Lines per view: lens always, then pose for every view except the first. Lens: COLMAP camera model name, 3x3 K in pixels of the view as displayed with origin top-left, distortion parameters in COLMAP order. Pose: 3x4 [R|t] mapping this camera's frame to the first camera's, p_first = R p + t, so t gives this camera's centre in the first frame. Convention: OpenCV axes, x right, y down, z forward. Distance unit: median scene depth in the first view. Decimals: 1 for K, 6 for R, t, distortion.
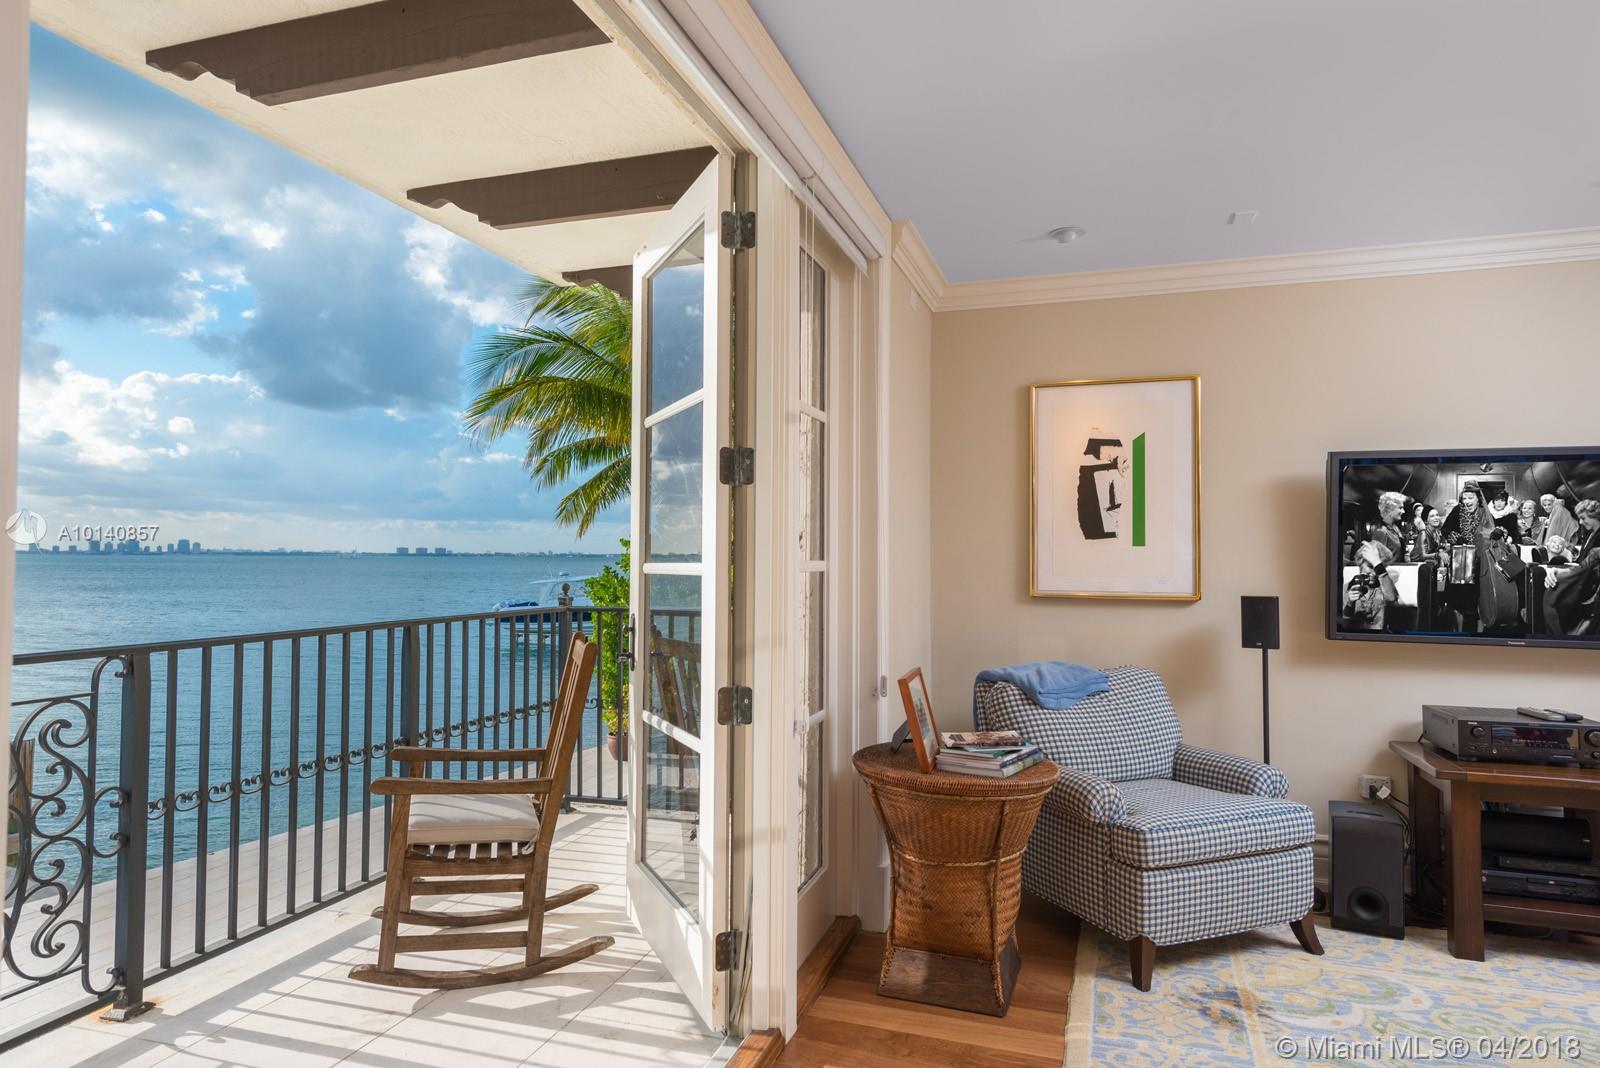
lens RADIAL K [[926.0, 0, 800.0], [0, 926.0, 534.0], [0, 0, 1]] dist [0.010294, -0.000337]
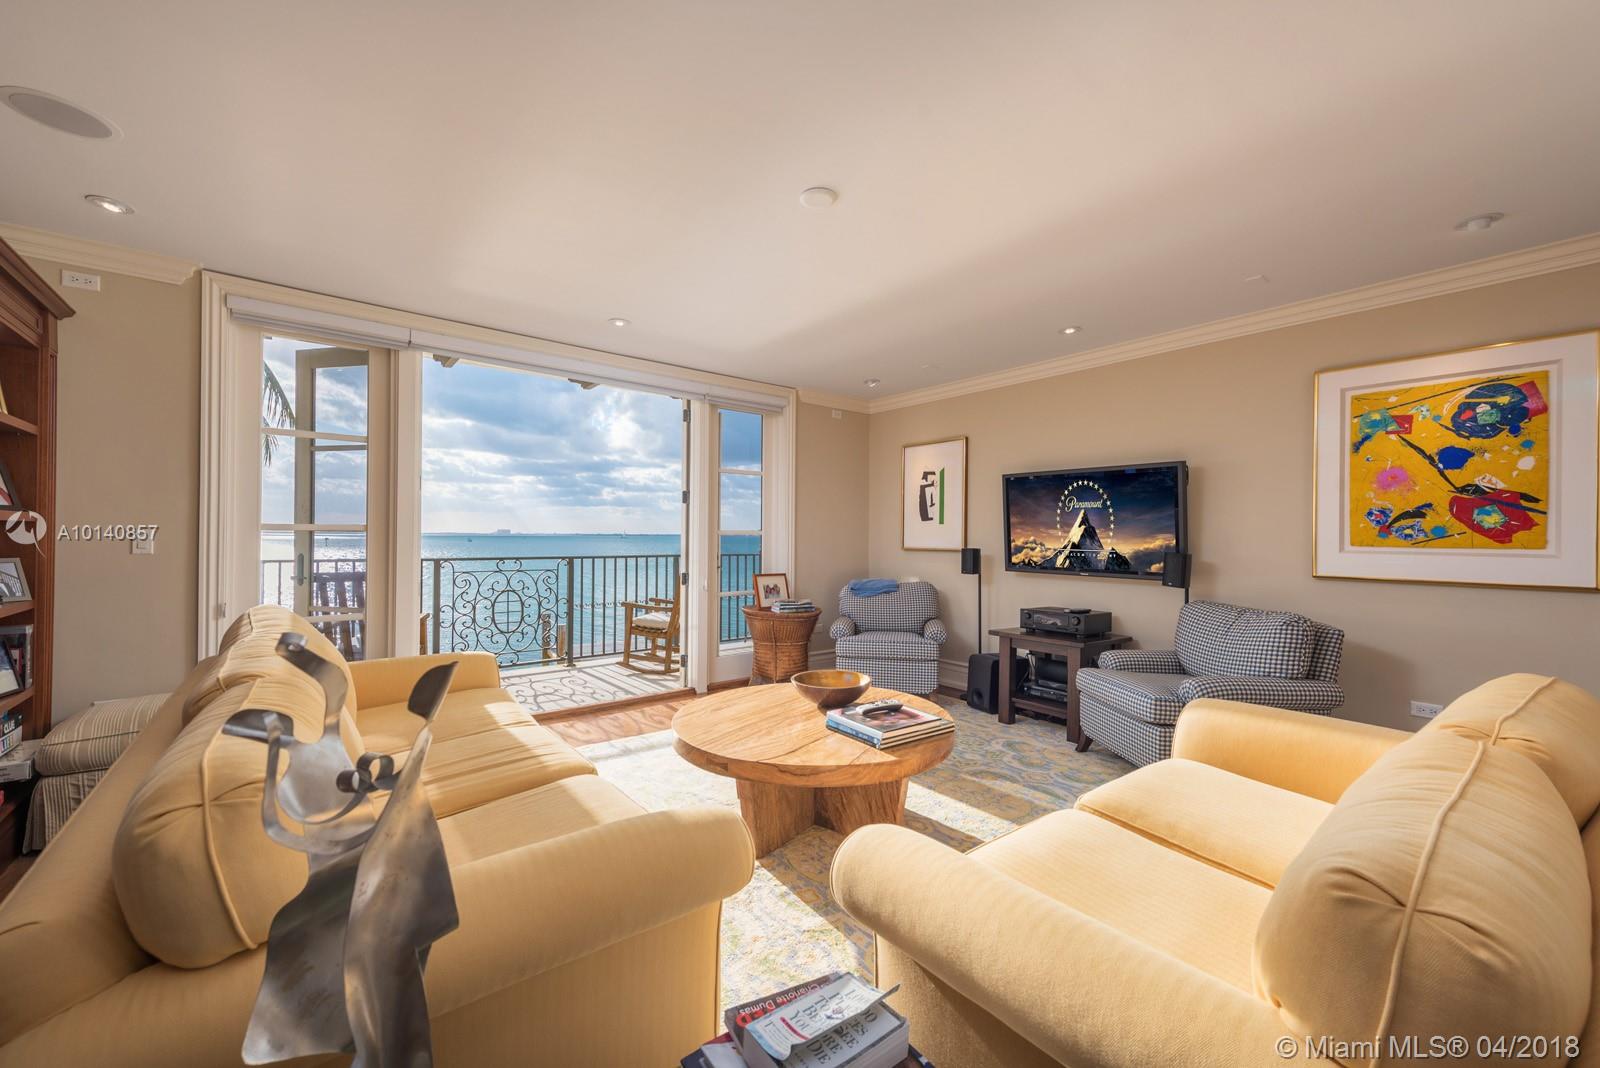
lens RADIAL K [[633.2, 0, 800.0], [0, 633.2, 534.0], [0, 0, 1]] dist [0.008260, -0.000110]
pose [[0.838843, -0.000344, -0.544373, 0.850604], [0.011442, 0.999790, 0.017000, 0.007248], [0.544253, -0.020489, 0.838671, -0.317827]]
